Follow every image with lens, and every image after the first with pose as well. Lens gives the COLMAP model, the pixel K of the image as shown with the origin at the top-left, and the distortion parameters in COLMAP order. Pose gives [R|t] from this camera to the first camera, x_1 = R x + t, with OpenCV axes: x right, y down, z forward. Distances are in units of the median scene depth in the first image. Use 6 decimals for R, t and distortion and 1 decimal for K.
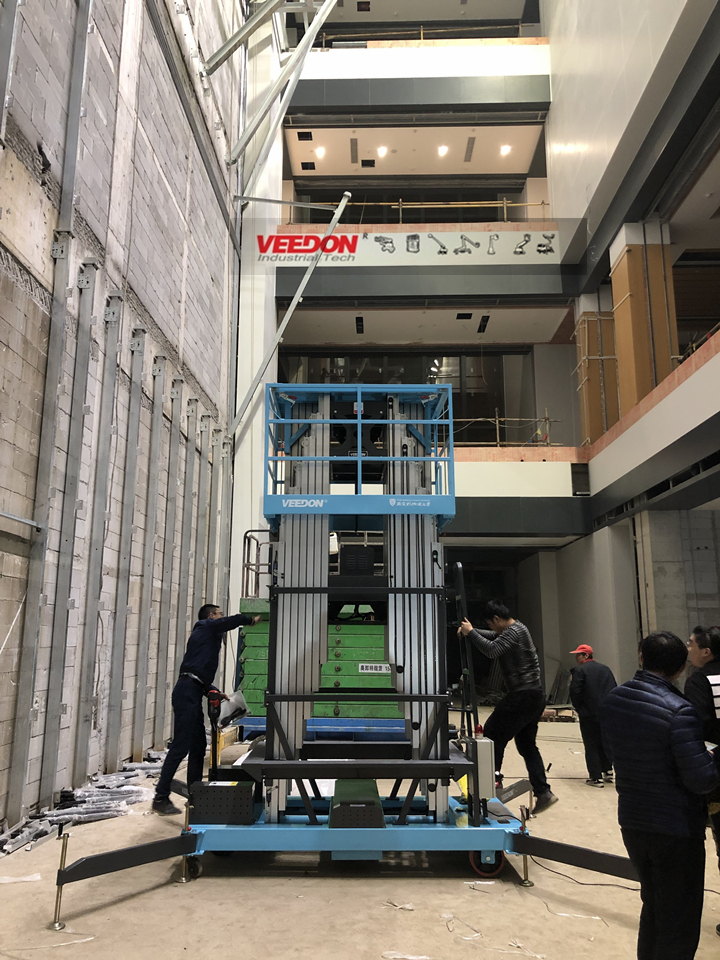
lens RADIAL K [[799.8, 0, 362.2], [0, 799.8, 472.7], [0, 0, 1]] dist [0.041132, -0.039543]
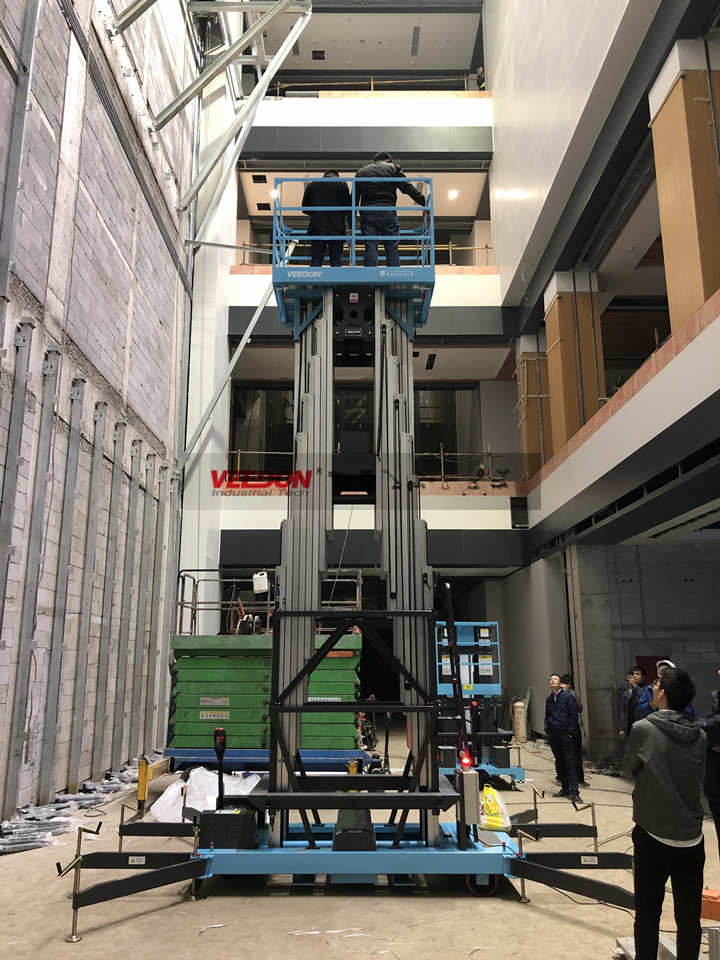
lens RADIAL K [[799.8, 0, 359.5], [0, 799.8, 475.2], [0, 0, 1]] dist [0.041132, -0.039543]
pose [[0.999579, 0.001984, 0.028962, 0.049685], [-0.001299, 0.999720, -0.023633, -0.022749], [-0.029001, 0.023585, 0.999301, -0.051656]]
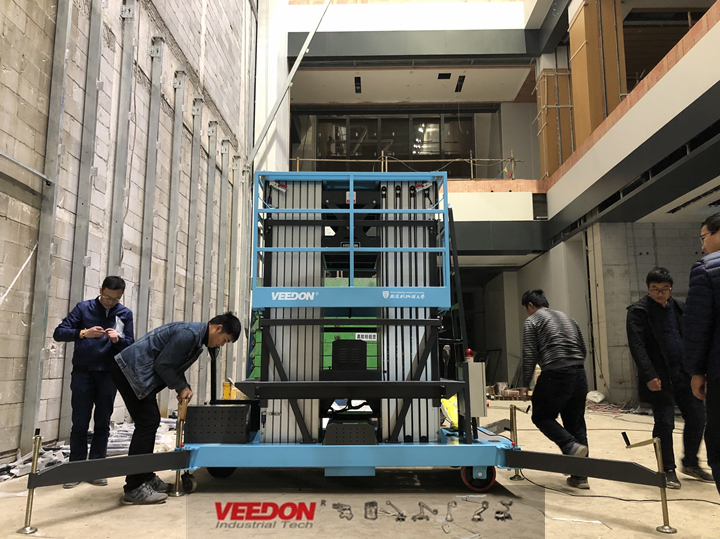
lens RADIAL K [[599.9, 0, 362.5], [0, 599.9, 272.8], [0, 0, 1]] dist [0.041132, -0.039543]
pose [[0.999991, -0.004178, -0.000667, 0.005116], [0.004207, 0.998571, 0.053279, 0.086169], [0.000443, -0.053282, 0.998579, 0.119328]]
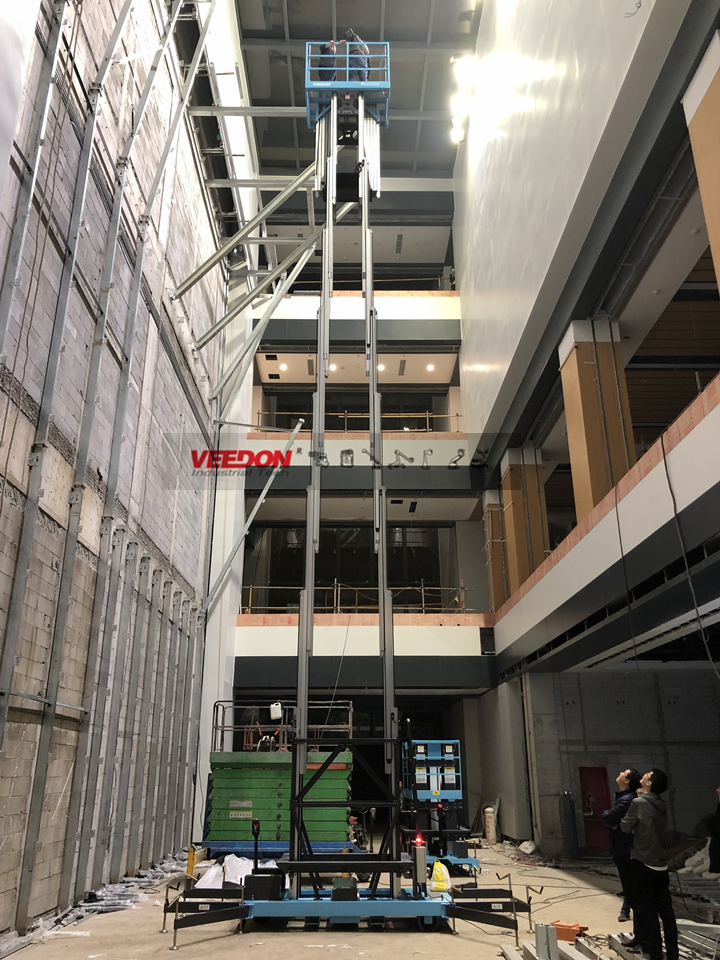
lens RADIAL K [[799.8, 0, 358.4], [0, 799.8, 469.9], [0, 0, 1]] dist [0.041132, -0.039543]
pose [[0.999486, 0.005610, 0.031550, 0.047452], [-0.000718, 0.988232, -0.152960, -0.092733], [-0.032037, 0.152858, 0.987729, -0.380186]]
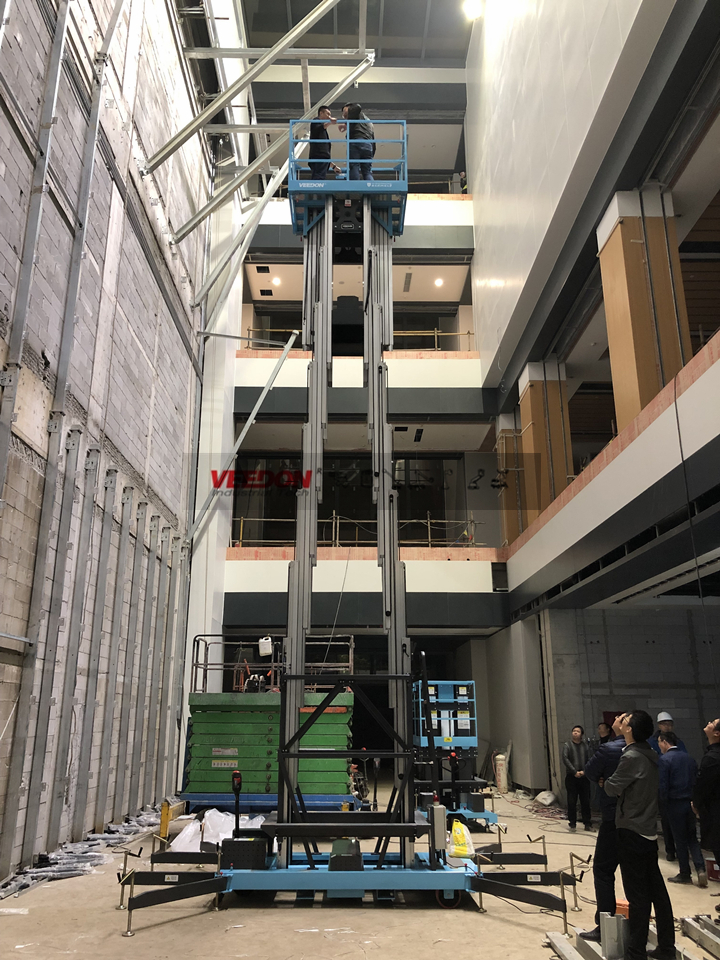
lens RADIAL K [[799.8, 0, 357.3], [0, 799.8, 475.4], [0, 0, 1]] dist [0.041132, -0.039543]
pose [[0.999442, 0.006462, 0.032772, 0.047675], [-0.003606, 0.996247, -0.086486, -0.053008], [-0.033208, 0.086319, 0.995714, -0.197025]]
